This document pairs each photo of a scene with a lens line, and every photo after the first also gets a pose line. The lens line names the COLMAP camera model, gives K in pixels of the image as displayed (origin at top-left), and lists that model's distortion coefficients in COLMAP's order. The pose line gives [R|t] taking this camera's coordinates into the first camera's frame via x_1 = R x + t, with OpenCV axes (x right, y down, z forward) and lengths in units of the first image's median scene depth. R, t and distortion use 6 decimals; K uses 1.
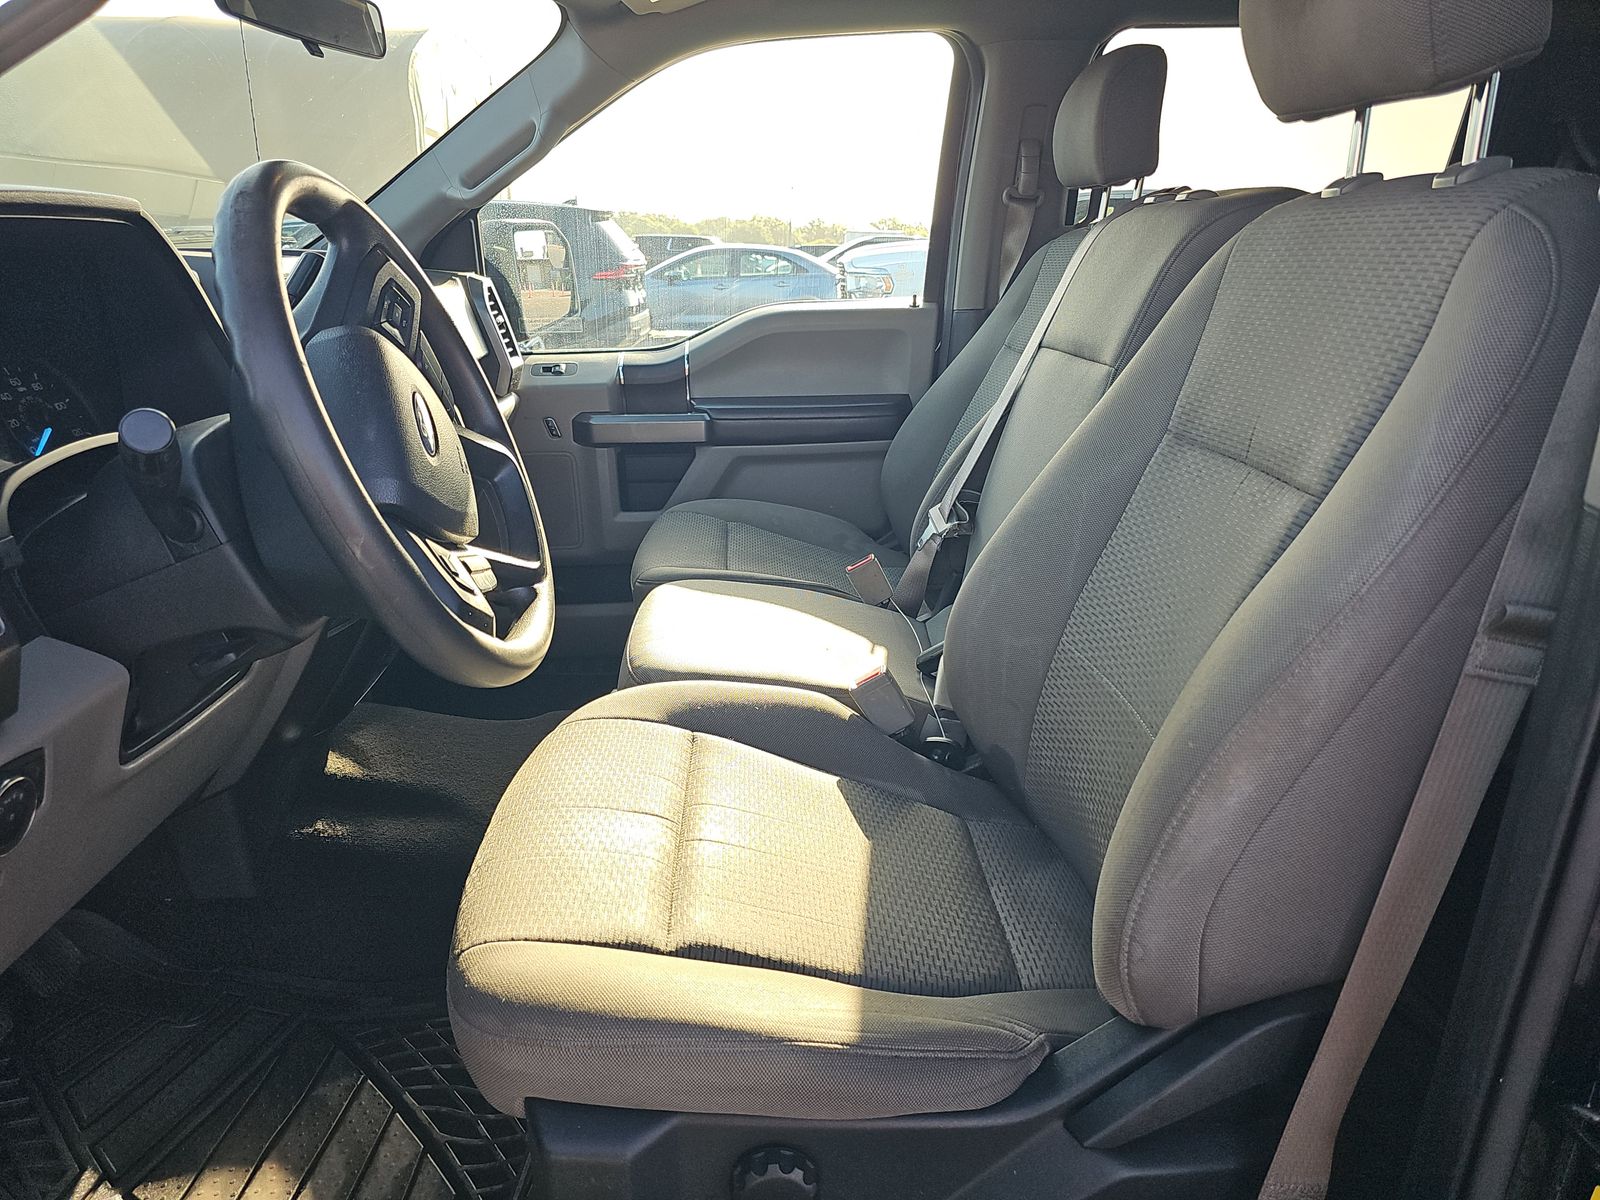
lens RADIAL K [[1088.2, 0, 800.0], [0, 1088.2, 600.0], [0, 0, 1]] dist [0.063860, -0.000572]
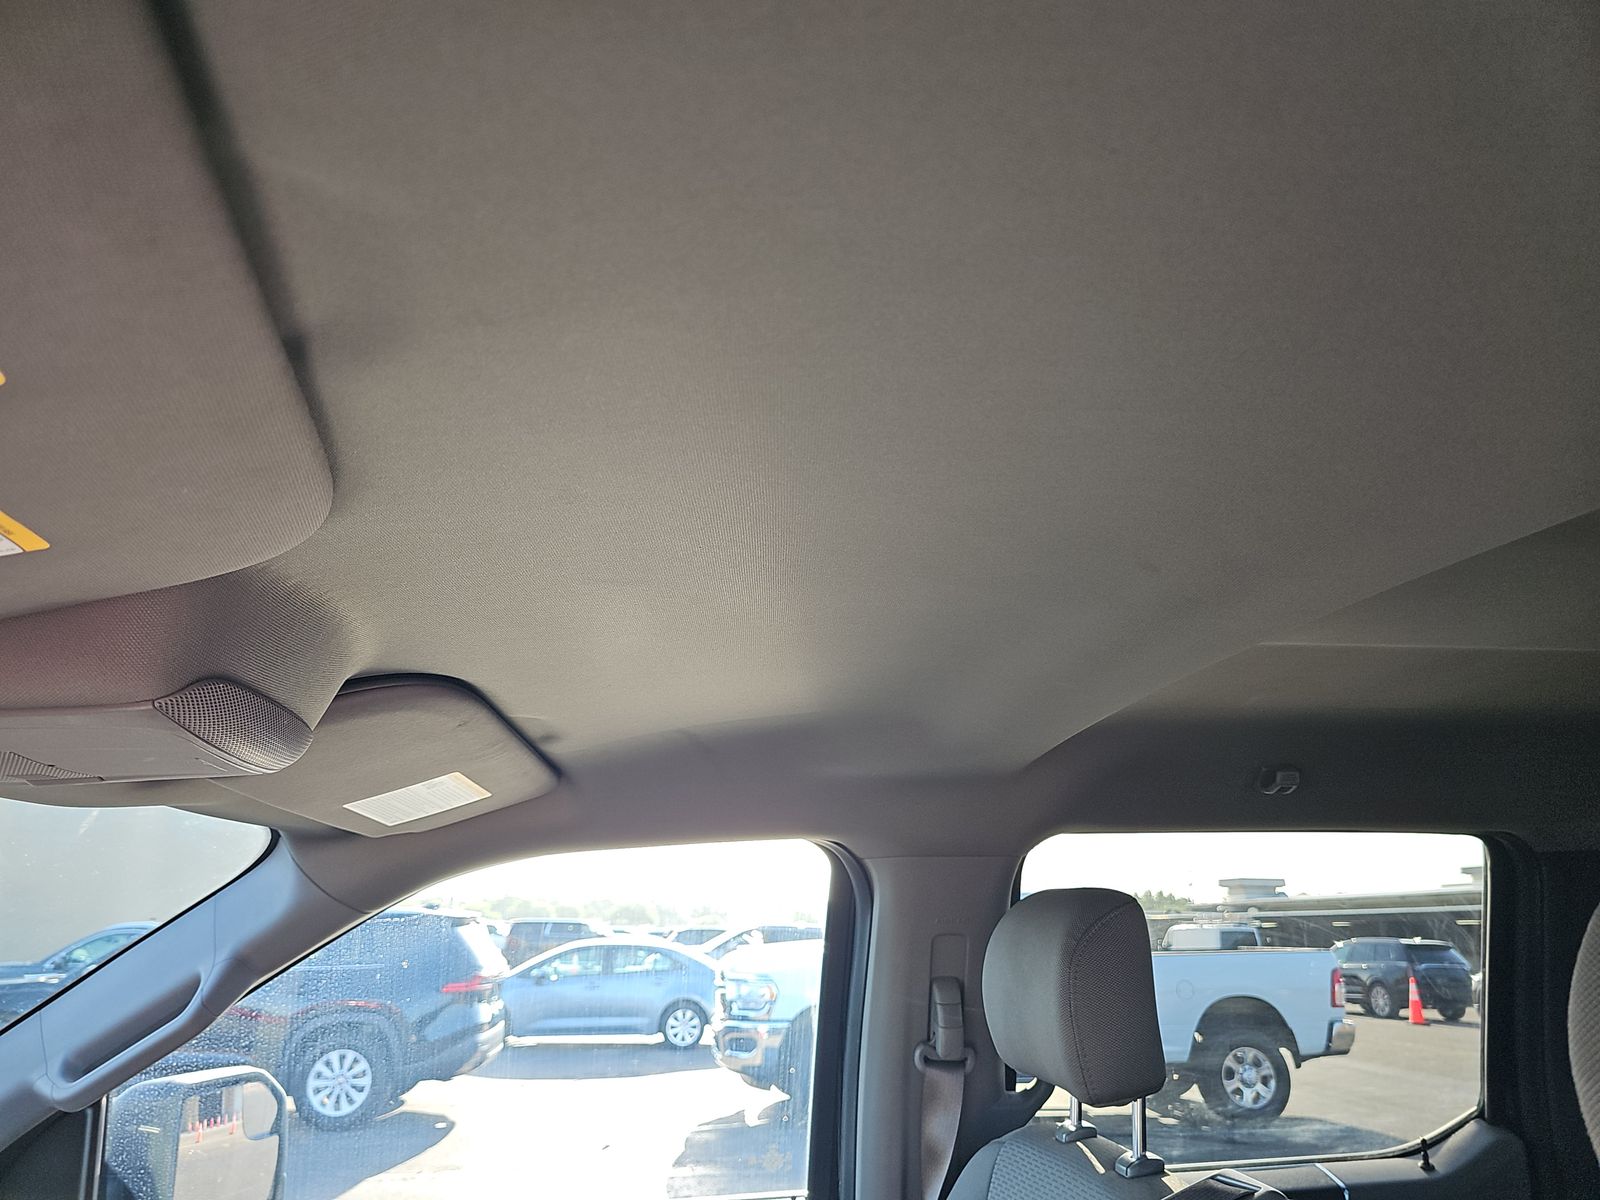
lens RADIAL K [[1088.2, 0, 800.0], [0, 1088.2, 600.0], [0, 0, 1]] dist [0.063860, -0.000572]
pose [[0.995070, 0.021041, 0.096921, 0.040543], [0.037159, 0.826963, -0.561028, -0.218252], [-0.091955, 0.561863, 0.822104, 0.280945]]
